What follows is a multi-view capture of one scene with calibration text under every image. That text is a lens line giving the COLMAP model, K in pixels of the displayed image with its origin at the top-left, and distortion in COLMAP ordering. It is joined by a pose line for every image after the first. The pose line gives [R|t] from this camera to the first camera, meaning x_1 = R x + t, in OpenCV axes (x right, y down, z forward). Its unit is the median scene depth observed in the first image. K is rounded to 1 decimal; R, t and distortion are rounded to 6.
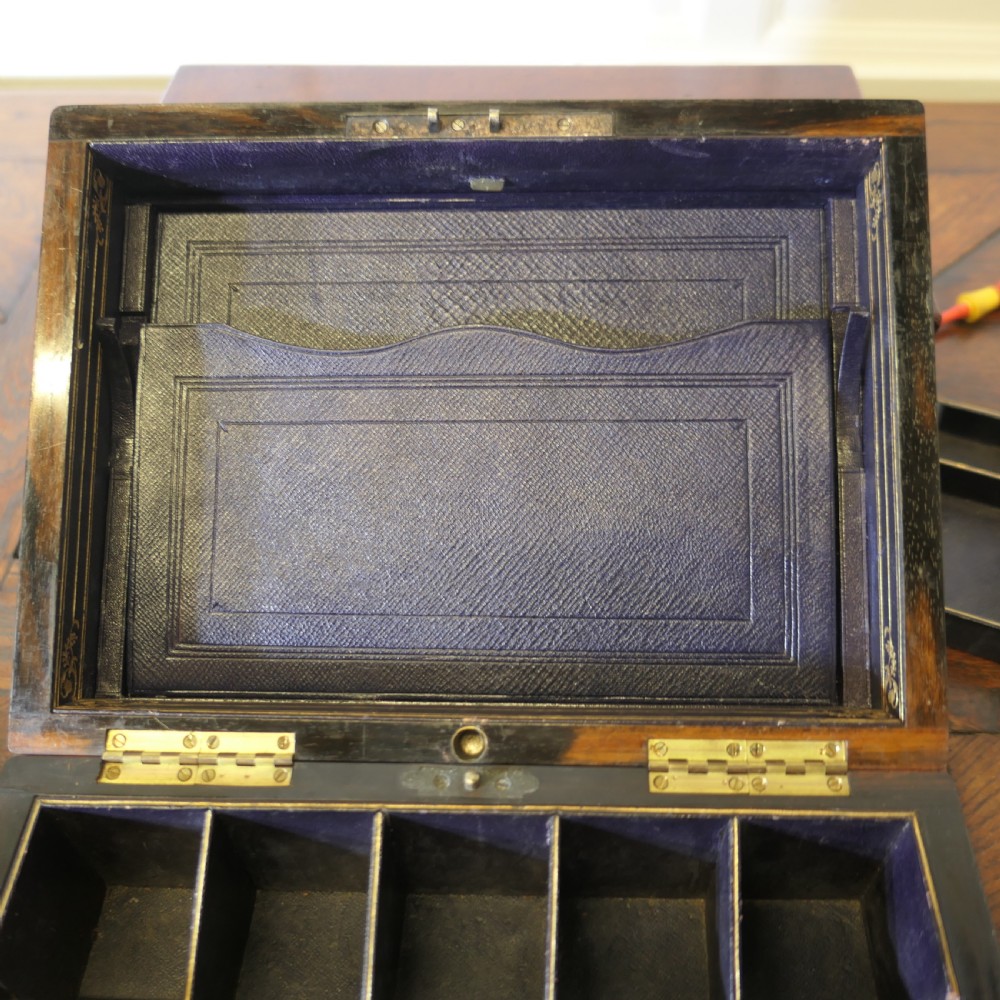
lens RADIAL K [[1035.2, 0, 498.0], [0, 1035.2, 497.0], [0, 0, 1]] dist [-0.020253, 0.000000]
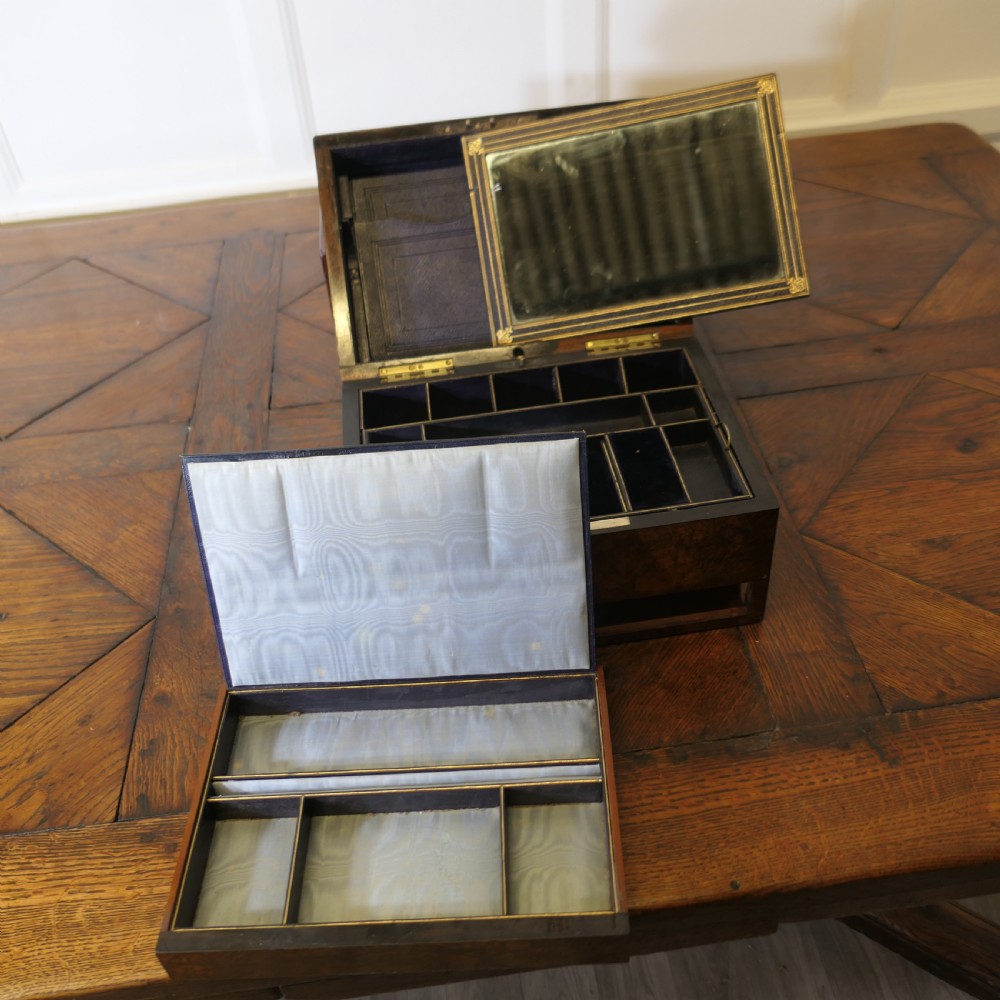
lens RADIAL K [[1035.2, 0, 496.1], [0, 1035.2, 484.1], [0, 0, 1]] dist [-0.020253, 0.000000]
pose [[0.986088, -0.136612, 0.094700, -0.354573], [0.141251, 0.988990, -0.044120, 0.632884], [-0.087630, 0.056882, 0.994528, -1.488394]]
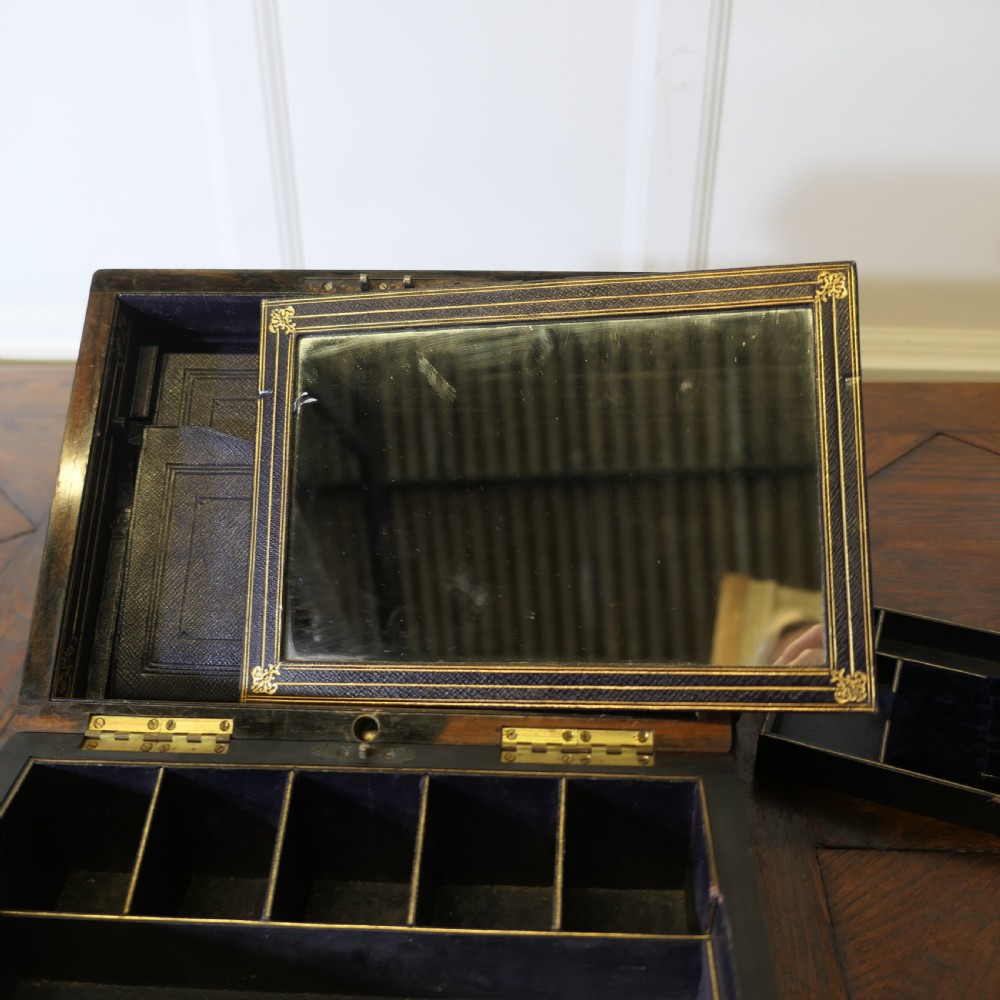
lens RADIAL K [[1035.2, 0, 497.2], [0, 1035.2, 513.9], [0, 0, 1]] dist [-0.020253, 0.000000]
pose [[0.999753, 0.020154, -0.009315, 0.134738], [-0.021581, 0.980679, -0.194429, 0.208939], [0.005216, 0.194582, 0.980872, -0.308979]]
